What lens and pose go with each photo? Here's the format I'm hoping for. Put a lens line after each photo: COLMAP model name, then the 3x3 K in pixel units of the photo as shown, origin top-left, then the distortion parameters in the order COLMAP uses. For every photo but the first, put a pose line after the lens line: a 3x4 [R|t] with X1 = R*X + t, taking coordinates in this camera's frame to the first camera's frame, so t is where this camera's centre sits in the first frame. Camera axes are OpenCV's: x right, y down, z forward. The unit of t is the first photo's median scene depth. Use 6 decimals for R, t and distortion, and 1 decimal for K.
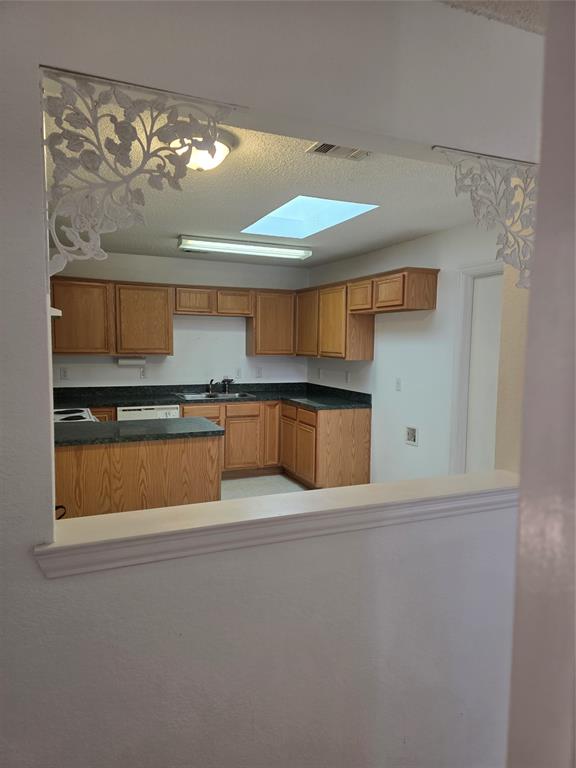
lens RADIAL K [[513.7, 0, 287.6], [0, 513.7, 387.1], [0, 0, 1]] dist [0.044835, -0.001024]
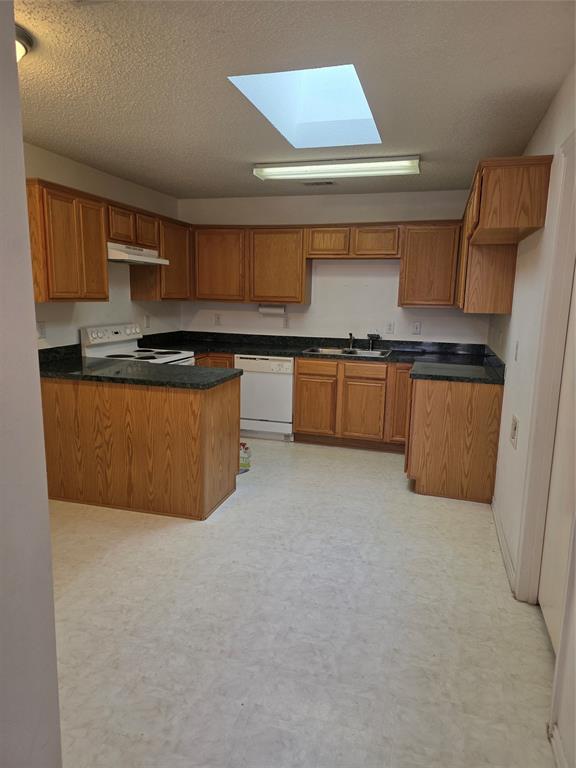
lens RADIAL K [[513.7, 0, 286.8], [0, 513.7, 383.5], [0, 0, 1]] dist [0.044835, -0.001024]
pose [[0.765430, 0.114325, -0.633283, 0.368164], [-0.068475, 0.992975, 0.096495, -0.007596], [0.639866, -0.030496, 0.767881, 0.281362]]
